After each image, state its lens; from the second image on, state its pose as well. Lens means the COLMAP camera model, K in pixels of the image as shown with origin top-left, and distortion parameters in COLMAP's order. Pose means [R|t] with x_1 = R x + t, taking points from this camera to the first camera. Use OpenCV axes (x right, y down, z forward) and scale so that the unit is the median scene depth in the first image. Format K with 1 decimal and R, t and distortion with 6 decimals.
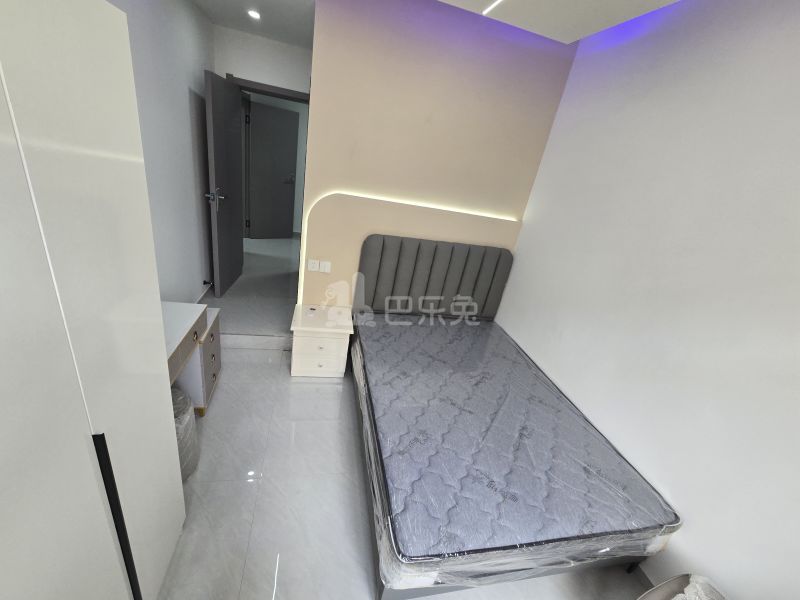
lens RADIAL K [[330.5, 0, 400.0], [0, 330.5, 300.0], [0, 0, 1]] dist [-0.000573, -0.000617]
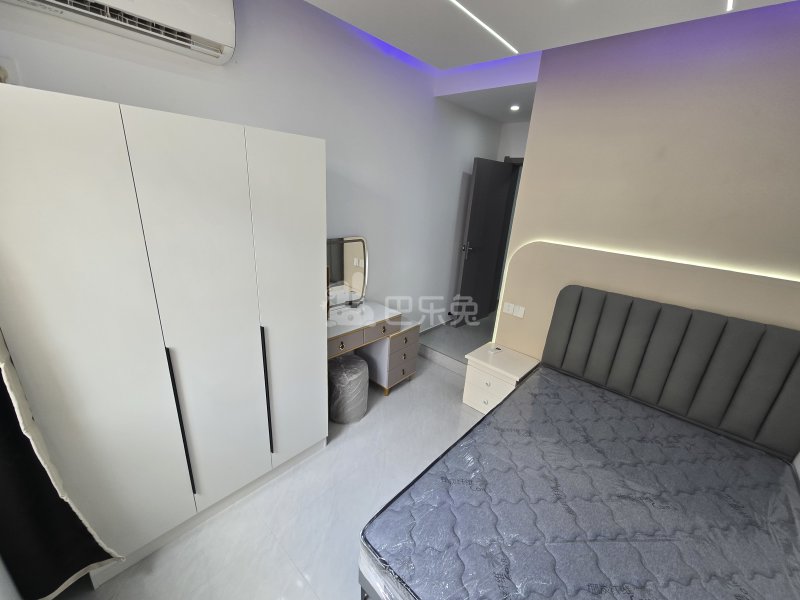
lens RADIAL K [[330.5, 0, 400.0], [0, 330.5, 300.0], [0, 0, 1]] dist [-0.000573, -0.000617]
pose [[0.580335, 0.126272, -0.804529, 0.390363], [-0.288175, 0.955829, -0.057852, 0.030891], [0.761686, 0.265419, 0.591089, 0.112010]]
